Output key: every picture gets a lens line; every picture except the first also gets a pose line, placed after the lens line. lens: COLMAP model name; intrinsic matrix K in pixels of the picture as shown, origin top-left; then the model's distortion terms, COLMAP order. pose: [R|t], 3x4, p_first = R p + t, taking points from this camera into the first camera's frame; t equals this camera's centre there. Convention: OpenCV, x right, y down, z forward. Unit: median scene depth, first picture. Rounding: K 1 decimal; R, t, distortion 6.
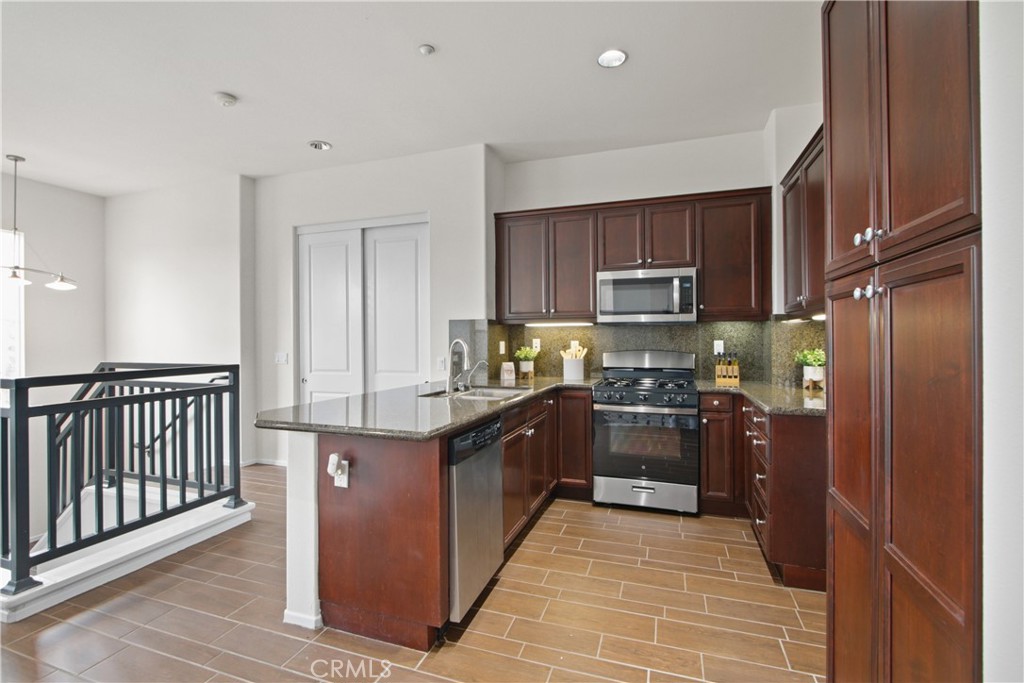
lens RADIAL K [[472.6, 0, 507.8], [0, 472.6, 338.1], [0, 0, 1]] dist [-0.012891, 0.000971]
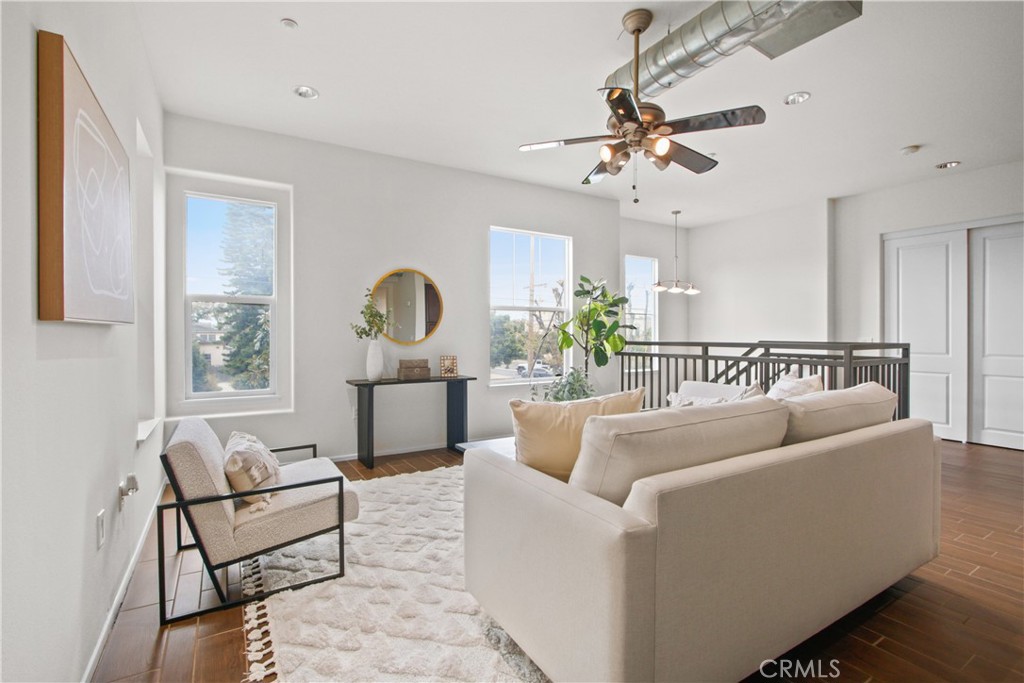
lens RADIAL K [[472.6, 0, 499.3], [0, 472.6, 333.4], [0, 0, 1]] dist [-0.012891, 0.000971]
pose [[0.771579, 0.007328, -0.636091, -0.559059], [-0.008567, 0.999963, 0.001128, 0.033496], [0.636075, 0.004579, 0.771613, -0.703729]]
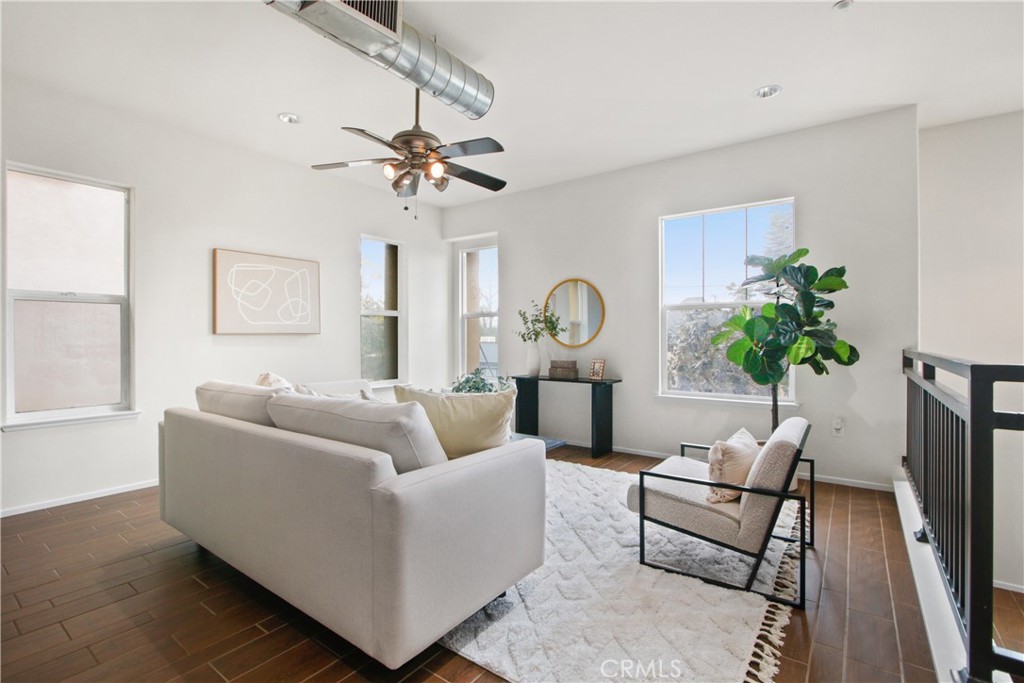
lens RADIAL K [[472.6, 0, 495.4], [0, 472.6, 340.7], [0, 0, 1]] dist [-0.012891, 0.000971]
pose [[-0.299905, 0.014419, -0.953860, -0.143488], [-0.000031, 0.999886, 0.015125, 0.026232], [0.953969, 0.004566, -0.299870, 0.328091]]
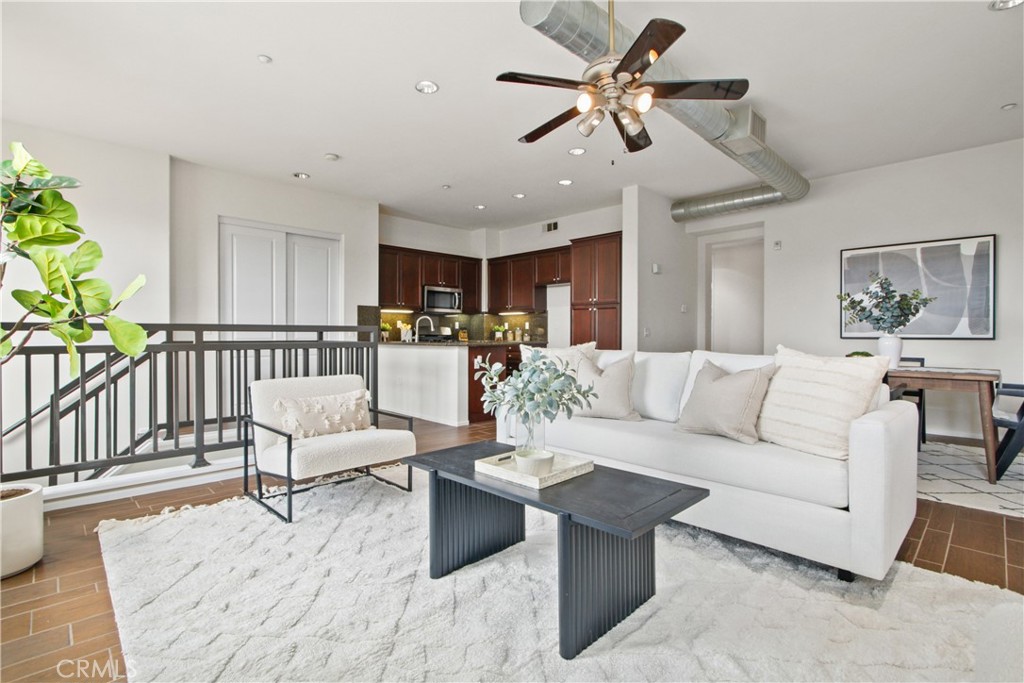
lens RADIAL K [[472.6, 0, 508.2], [0, 472.6, 335.8], [0, 0, 1]] dist [-0.012891, 0.000971]
pose [[0.442410, 0.001700, 0.896811, -1.466045], [-0.004666, 0.999989, 0.000406, 0.068969], [-0.896801, -0.004364, 0.442413, -0.190837]]
